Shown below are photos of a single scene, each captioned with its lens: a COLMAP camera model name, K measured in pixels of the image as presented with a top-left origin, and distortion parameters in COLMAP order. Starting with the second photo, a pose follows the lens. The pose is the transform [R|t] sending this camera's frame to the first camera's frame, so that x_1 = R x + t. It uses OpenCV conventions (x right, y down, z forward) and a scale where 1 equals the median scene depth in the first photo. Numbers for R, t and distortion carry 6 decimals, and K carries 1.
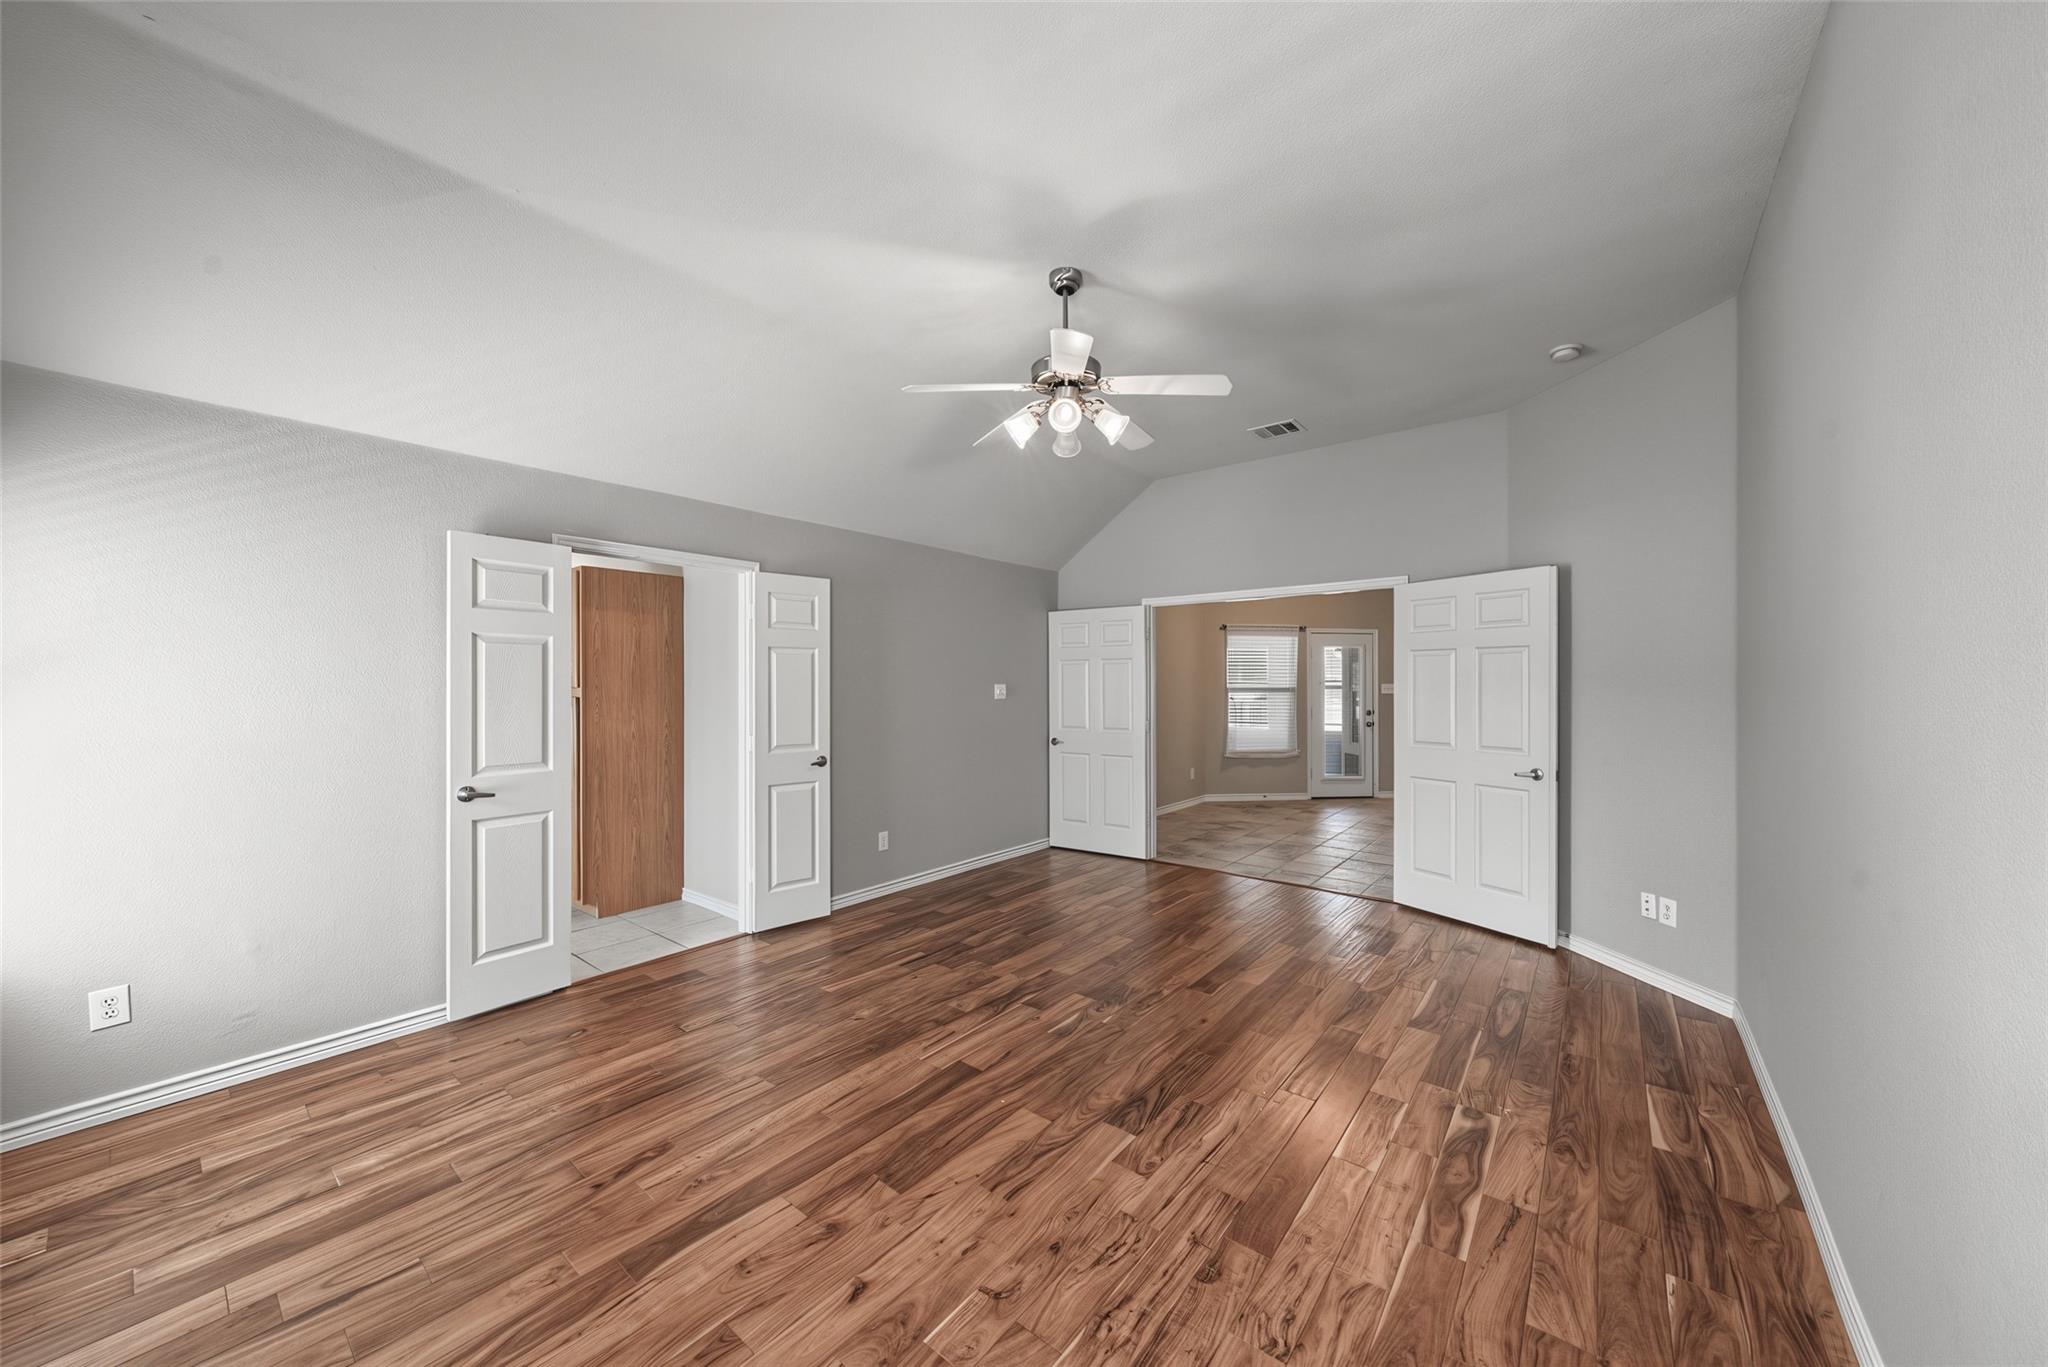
lens RADIAL K [[713.2, 0, 1029.4], [0, 713.2, 688.4], [0, 0, 1]] dist [0.001095, 0.000015]
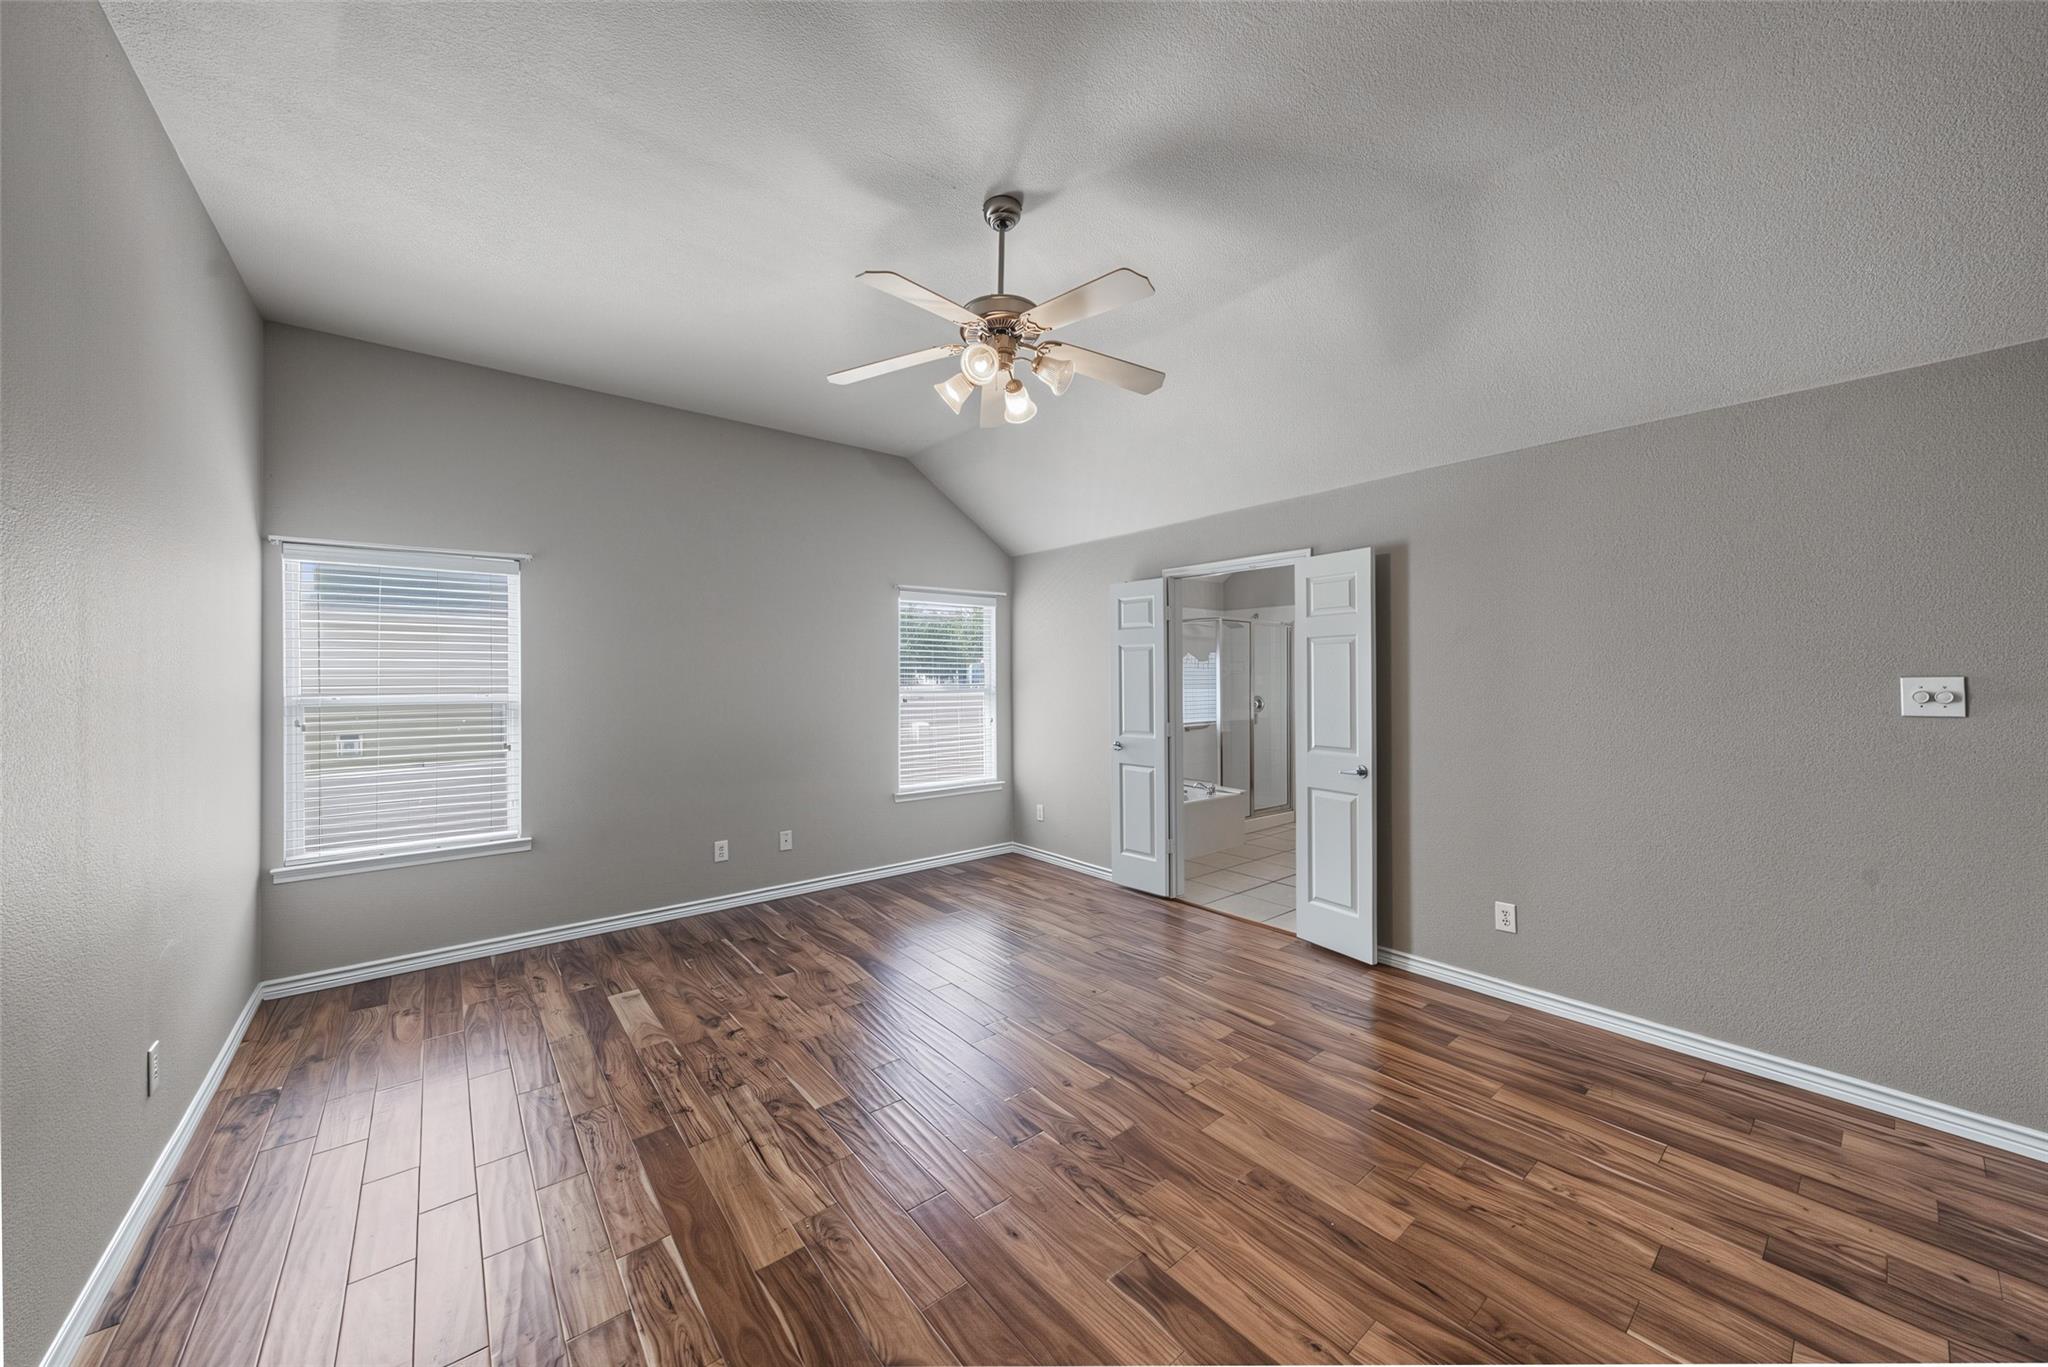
lens RADIAL K [[713.2, 0, 1031.6], [0, 713.2, 671.1], [0, 0, 1]] dist [0.001095, 0.000015]
pose [[-0.188704, -0.007918, -0.982002, 0.801028], [-0.004789, 0.999963, -0.007143, -0.008109], [0.982022, 0.003355, -0.188734, 1.071317]]
